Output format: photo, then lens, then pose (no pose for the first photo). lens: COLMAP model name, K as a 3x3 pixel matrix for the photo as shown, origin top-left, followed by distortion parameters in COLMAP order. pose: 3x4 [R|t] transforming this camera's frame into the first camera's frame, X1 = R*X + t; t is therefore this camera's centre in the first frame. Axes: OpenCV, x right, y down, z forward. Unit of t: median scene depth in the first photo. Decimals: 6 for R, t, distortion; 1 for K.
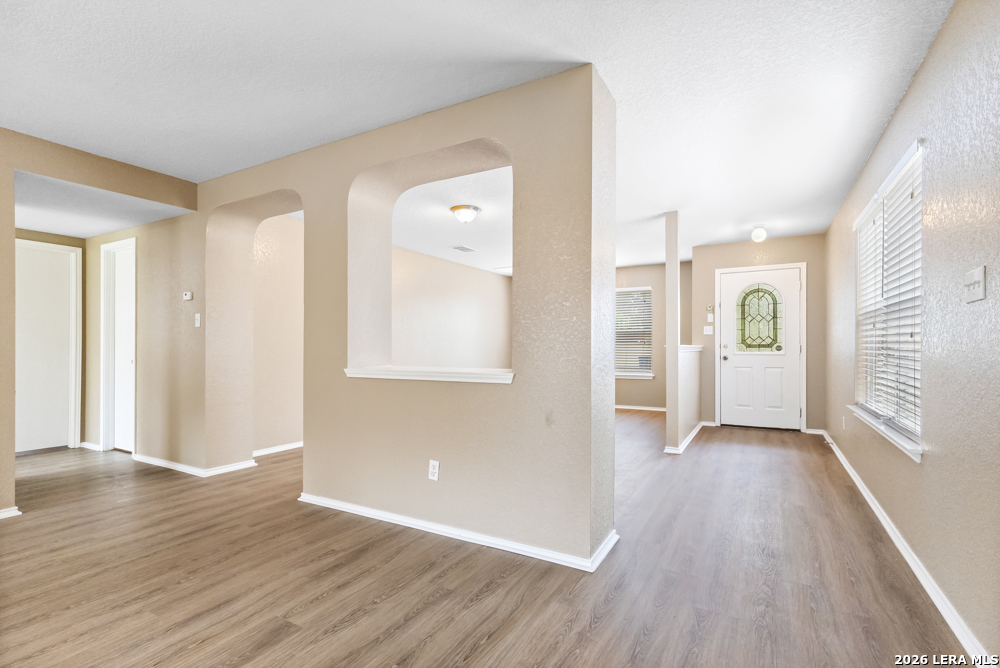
lens RADIAL K [[467.9, 0, 491.8], [0, 467.9, 349.0], [0, 0, 1]] dist [0.002020, 0.000515]
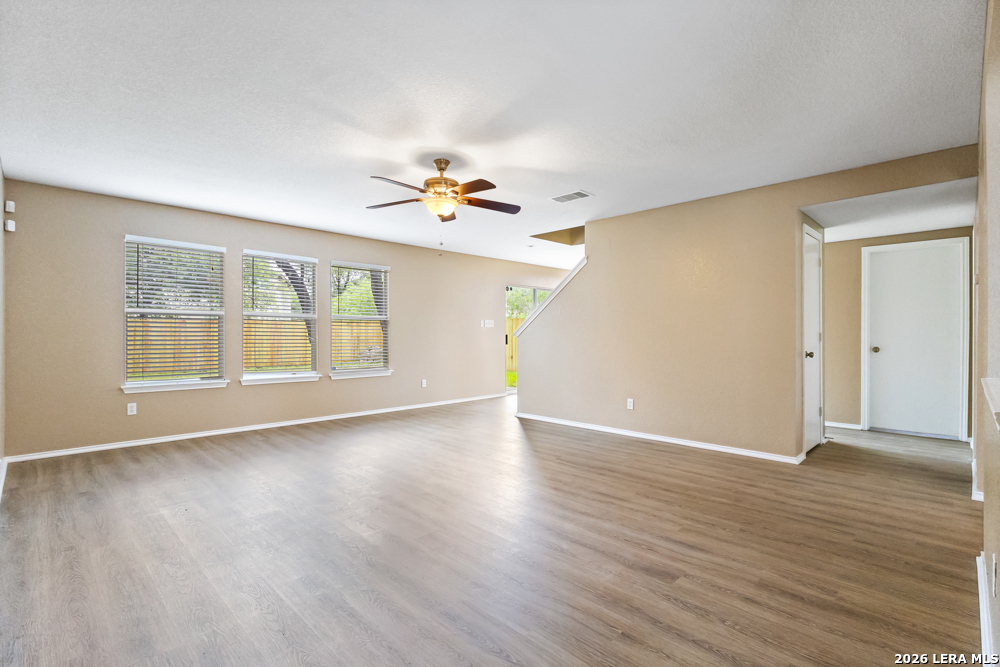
lens RADIAL K [[463.7, 0, 500.0], [0, 463.7, 333.5], [0, 0, 1]] dist [0.000021, 0.001602]
pose [[-0.252251, -0.000087, -0.967662, 0.615906], [-0.009219, 0.999955, 0.002313, -0.016202], [0.967618, 0.009505, -0.252240, 0.666154]]
